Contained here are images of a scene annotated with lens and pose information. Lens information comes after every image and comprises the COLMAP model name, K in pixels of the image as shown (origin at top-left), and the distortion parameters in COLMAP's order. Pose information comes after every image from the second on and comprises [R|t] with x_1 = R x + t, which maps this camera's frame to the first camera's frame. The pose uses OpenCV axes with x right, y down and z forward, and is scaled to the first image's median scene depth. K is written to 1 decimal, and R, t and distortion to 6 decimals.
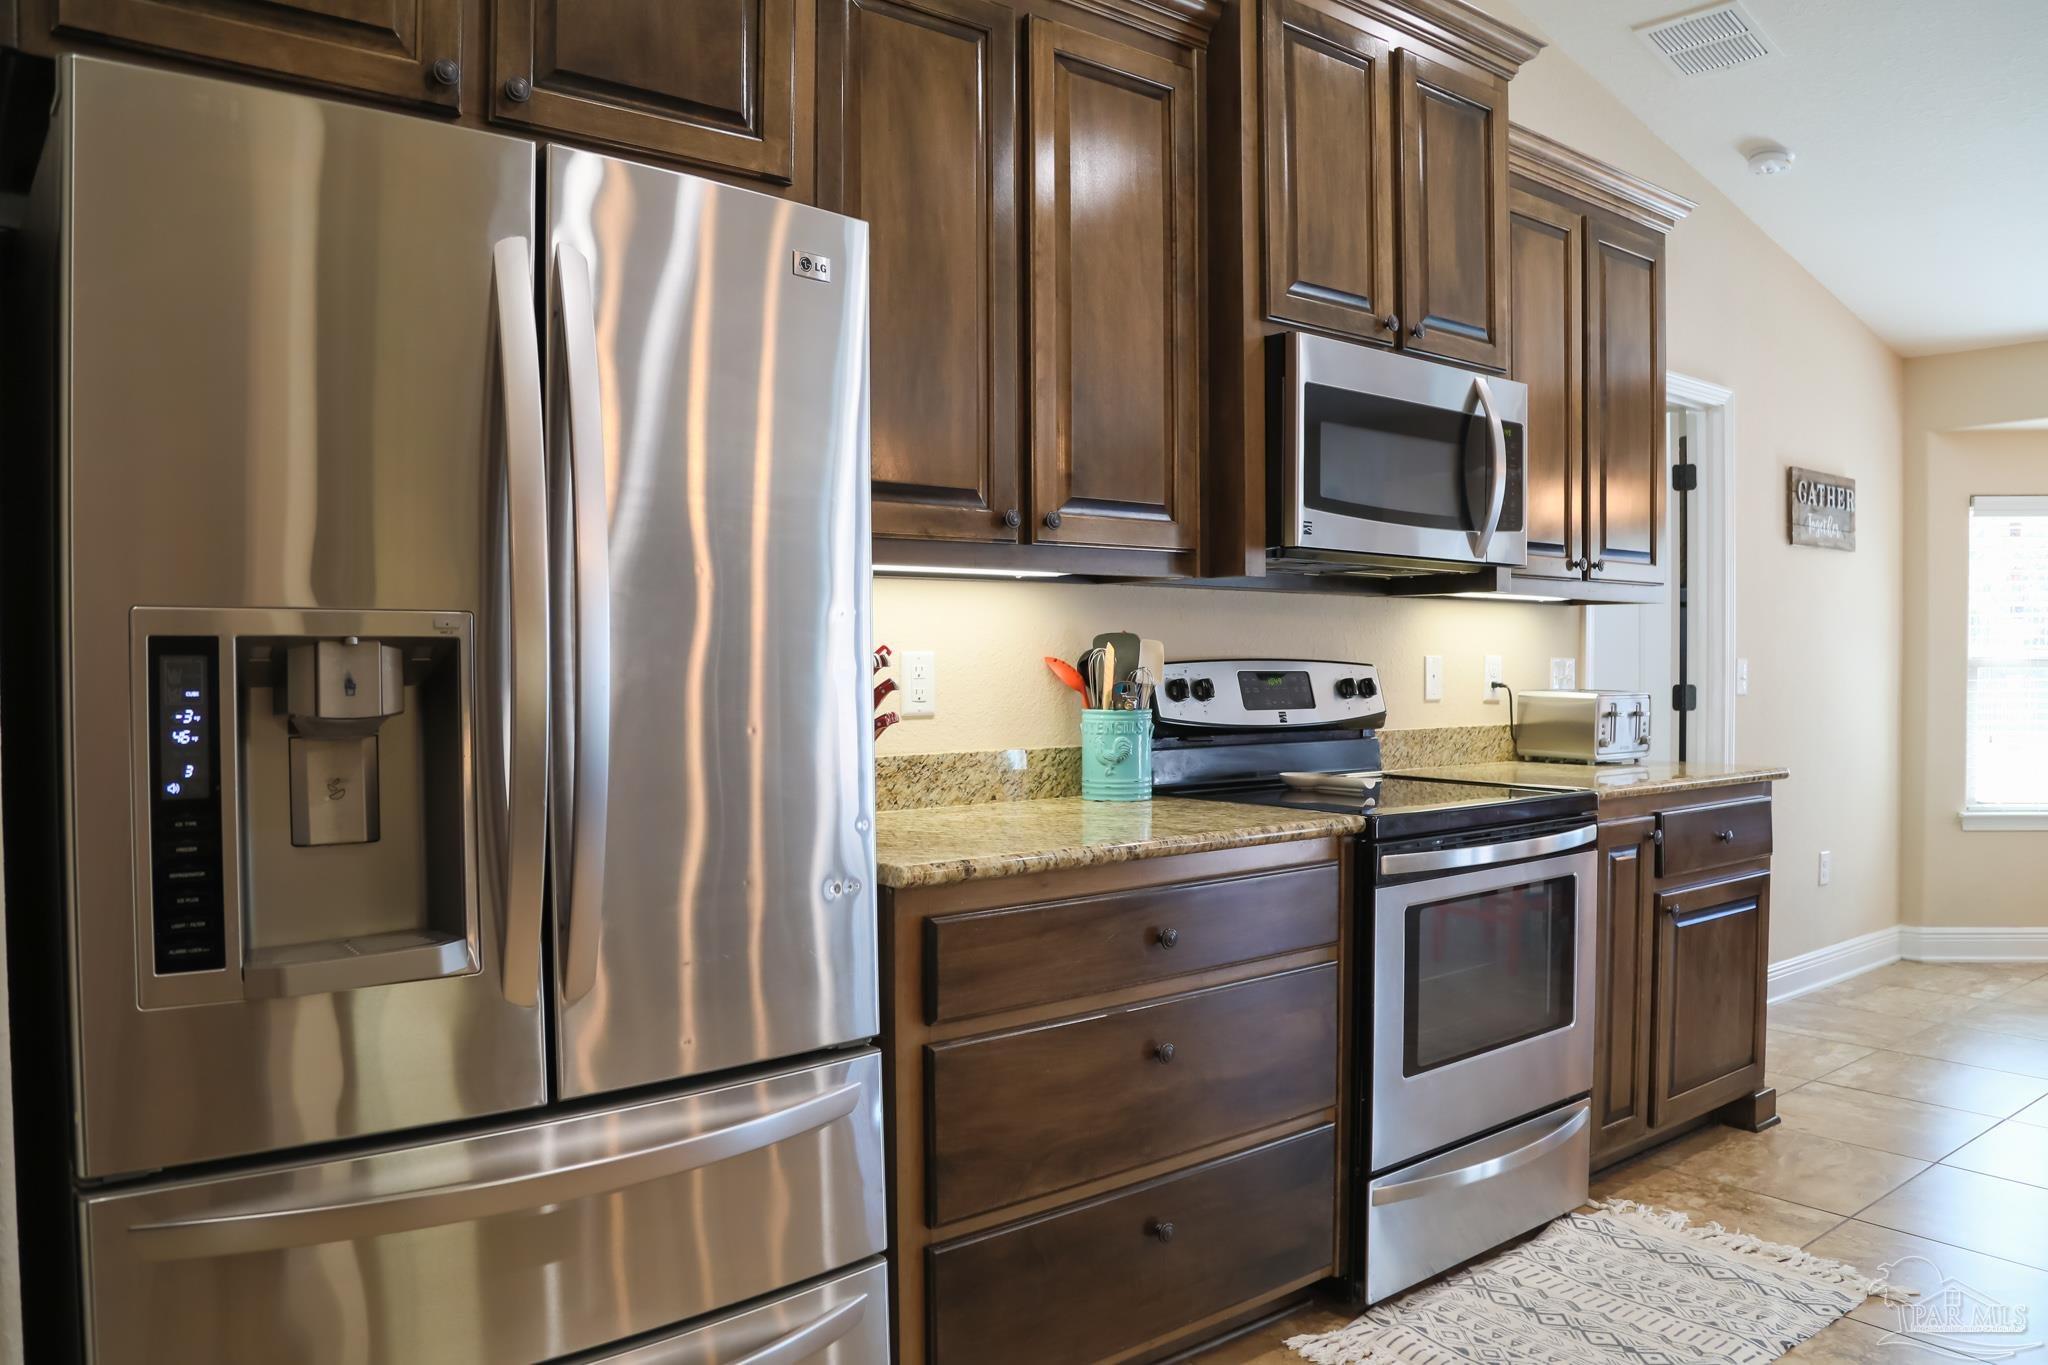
lens RADIAL K [[1476.8, 0, 1039.0], [0, 1476.8, 688.5], [0, 0, 1]] dist [-0.120161, 0.041683]
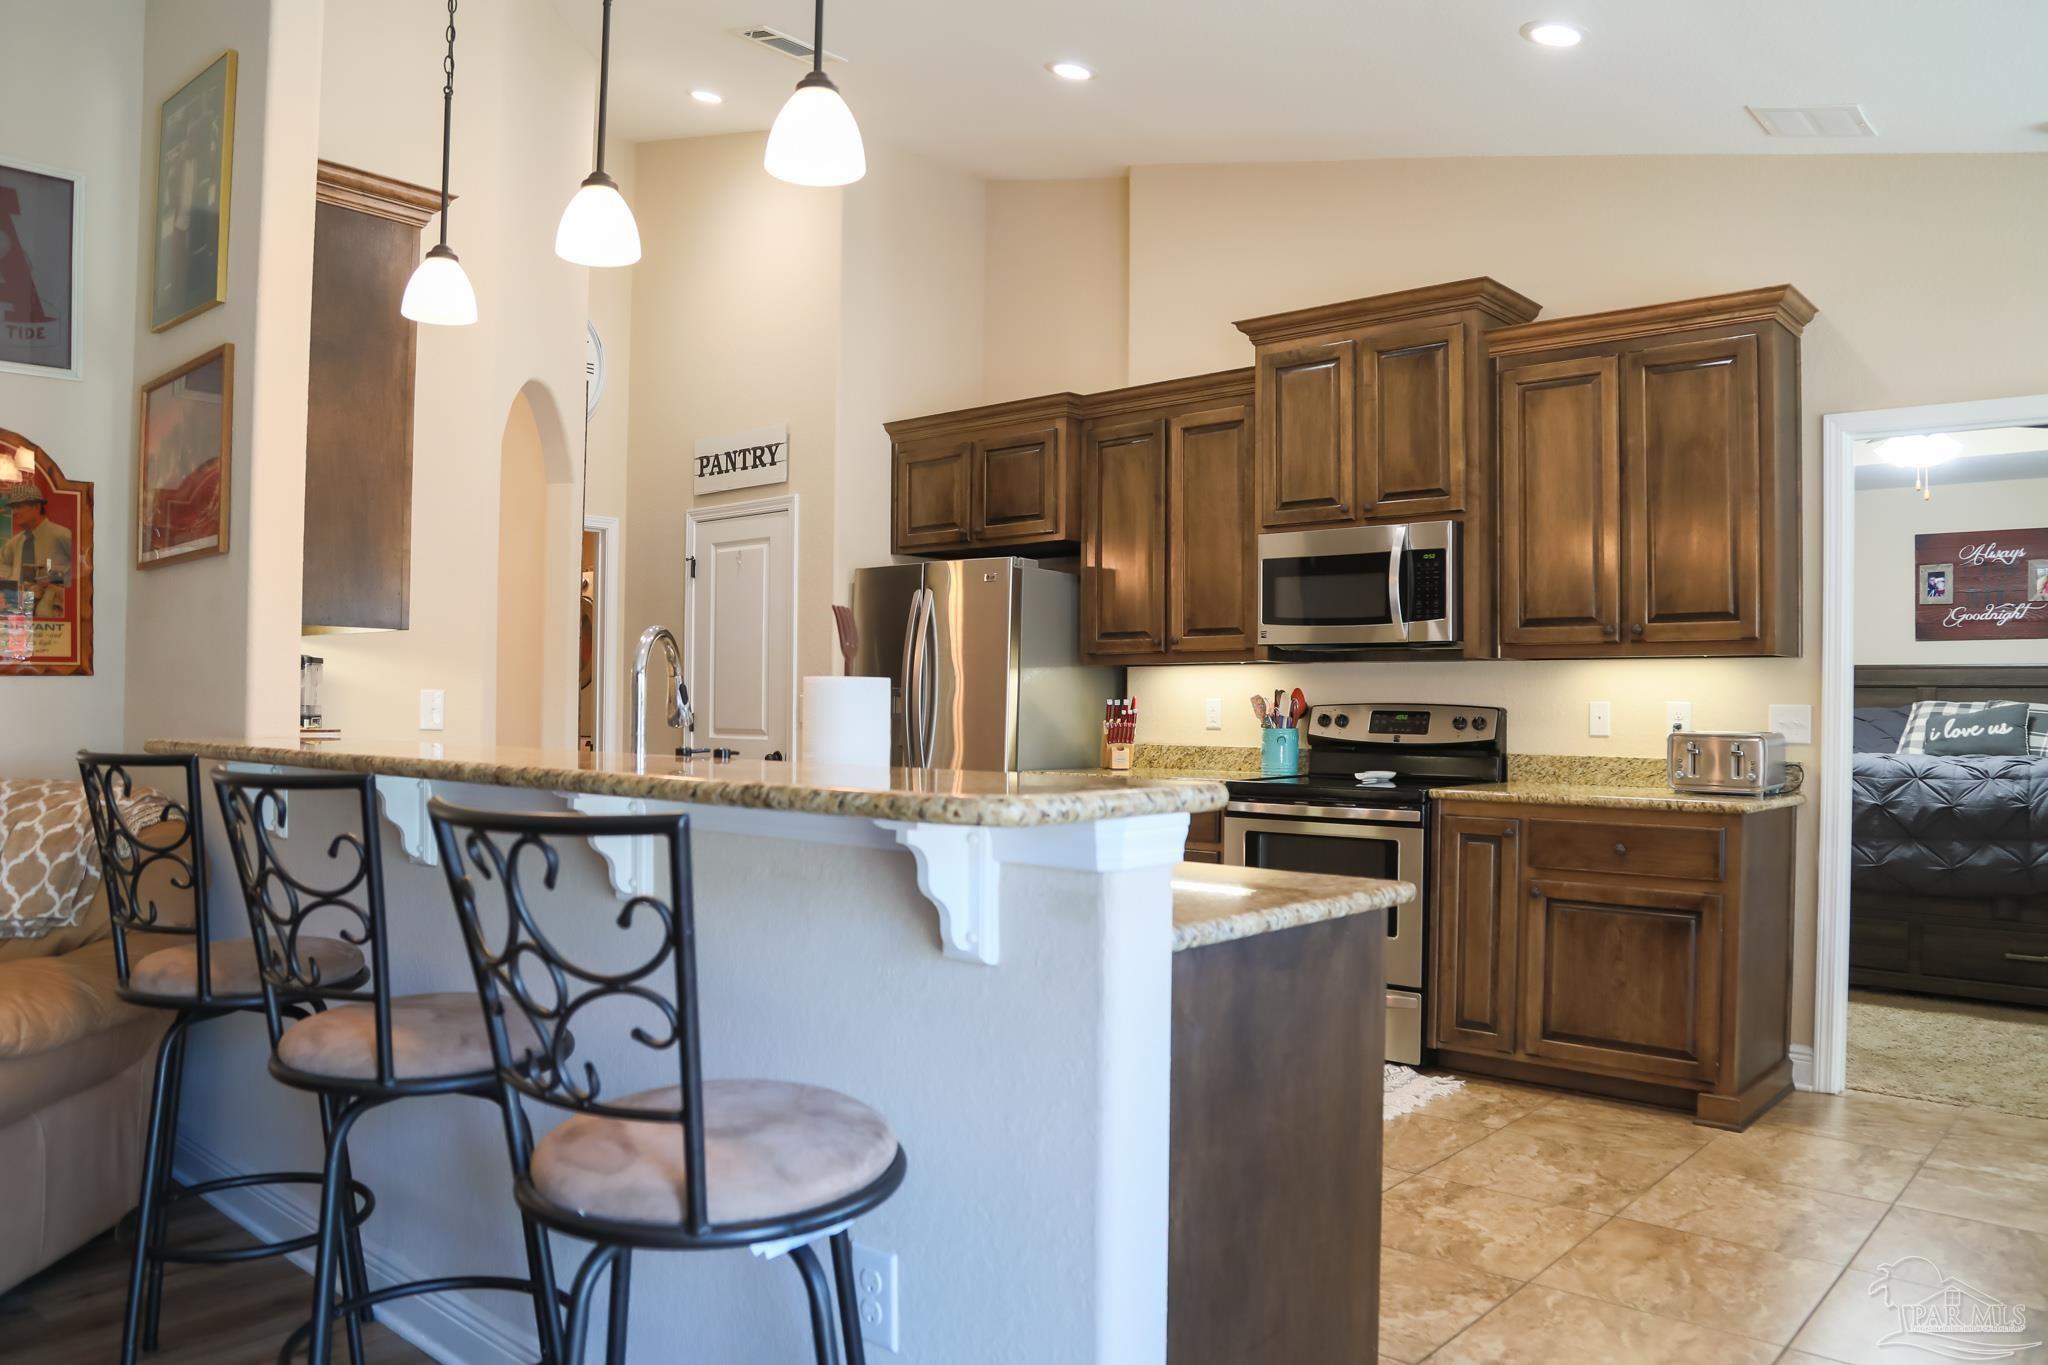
lens RADIAL K [[1476.8, 0, 1023.8], [0, 1476.8, 684.9], [0, 0, 1]] dist [-0.120161, 0.041683]
pose [[0.160614, -0.013069, -0.986931, 2.005189], [-0.030085, 0.999383, -0.018130, 0.001894], [0.986559, 0.032604, 0.160122, 0.371587]]
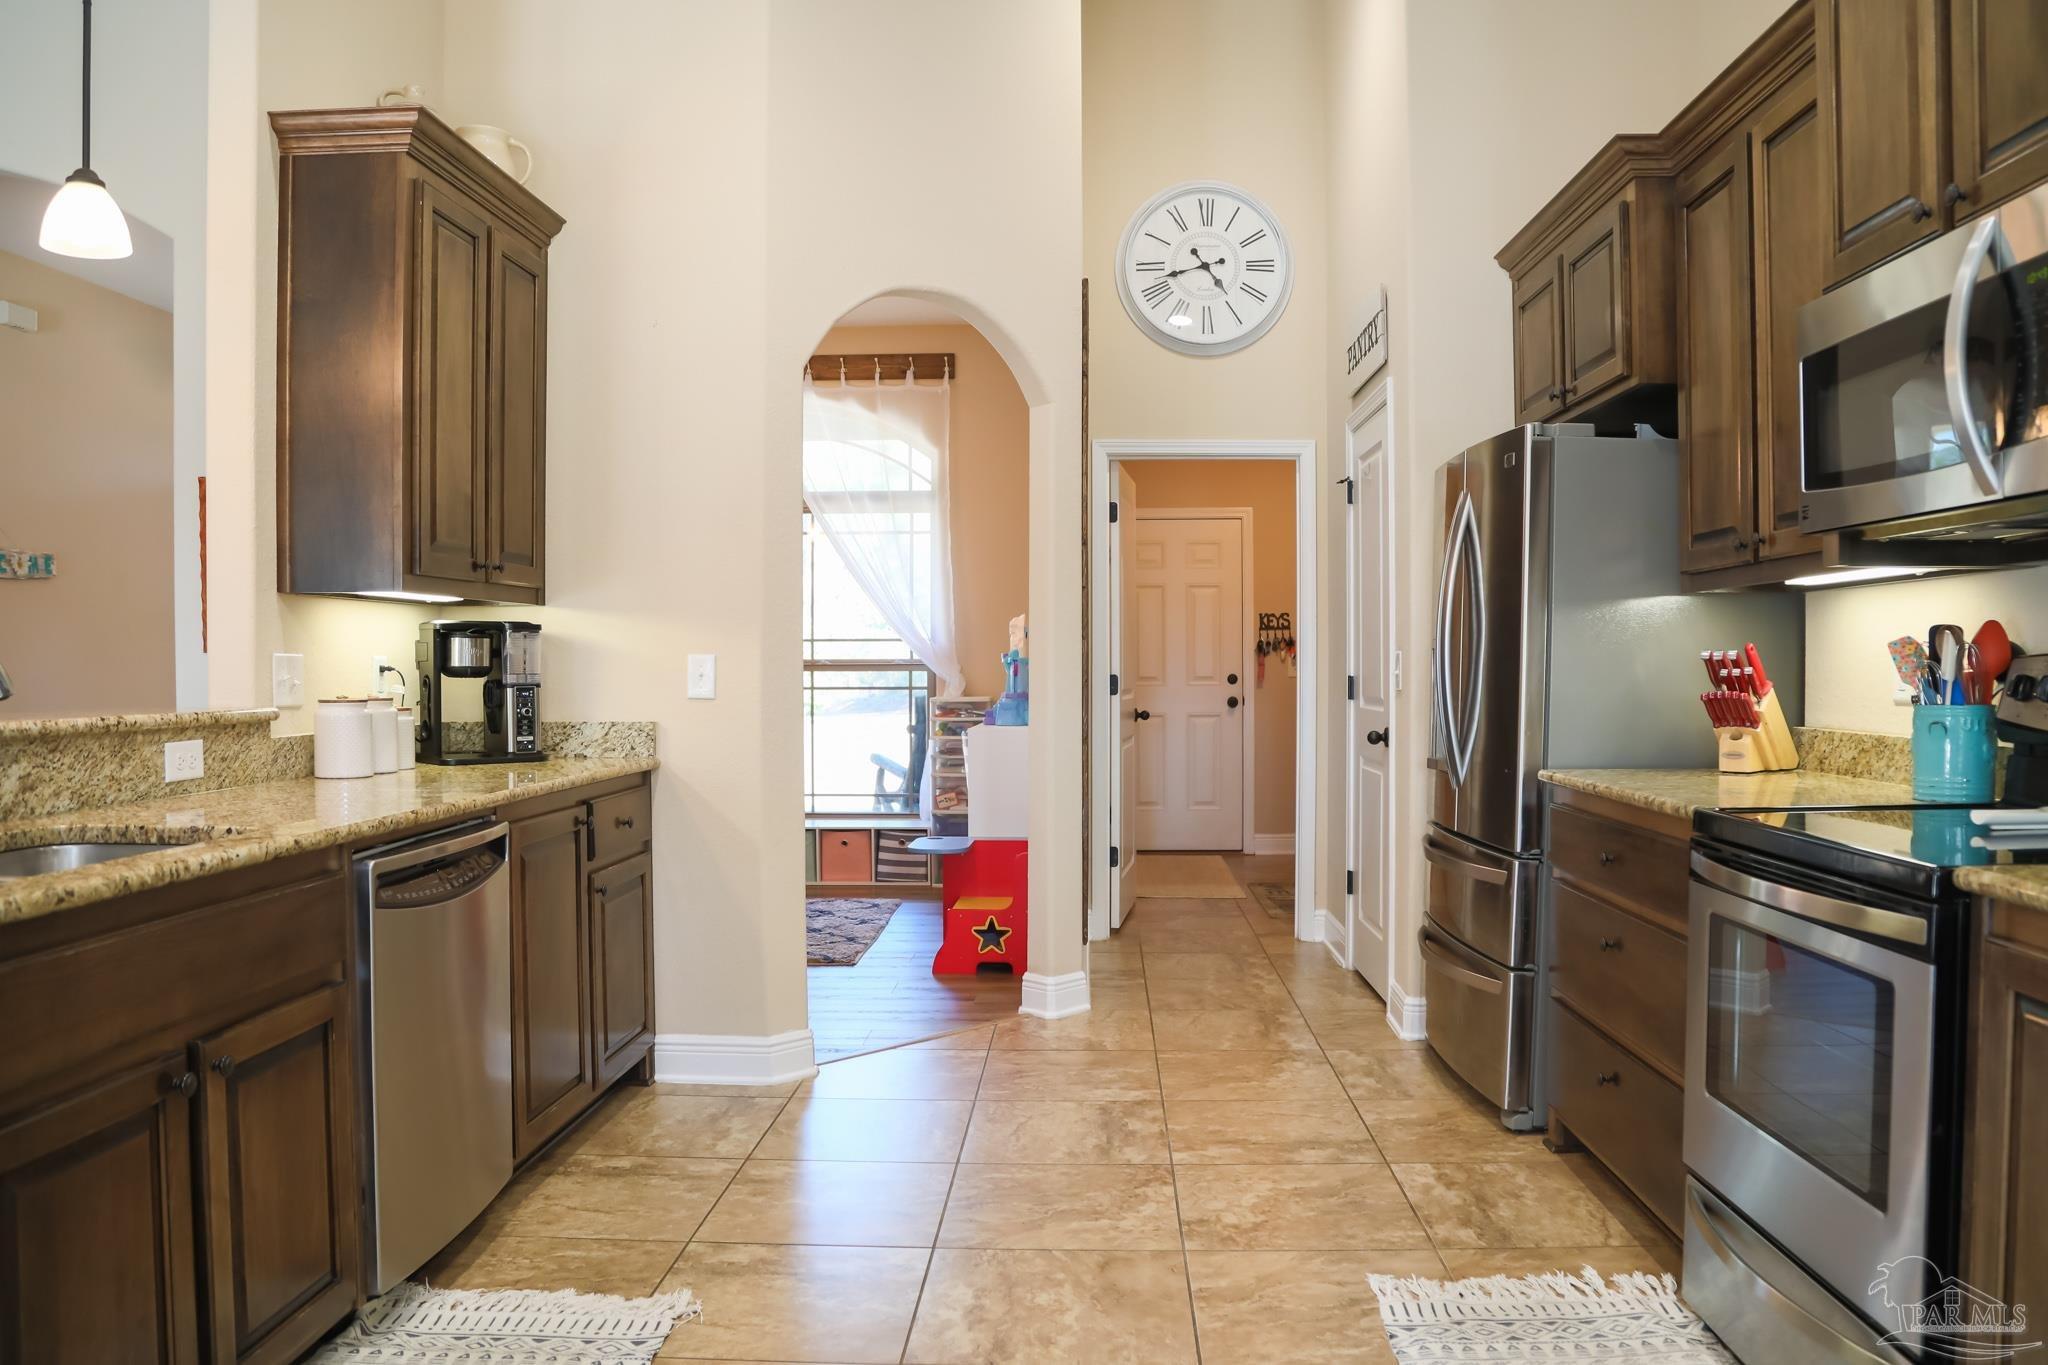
lens RADIAL K [[1476.8, 0, 1023.6], [0, 1476.8, 686.9], [0, 0, 1]] dist [-0.120161, 0.041683]
pose [[-0.668134, 0.013457, -0.743919, 1.193943], [-0.012101, 0.999508, 0.028948, -0.016761], [0.743943, 0.028344, -0.667642, 1.200621]]
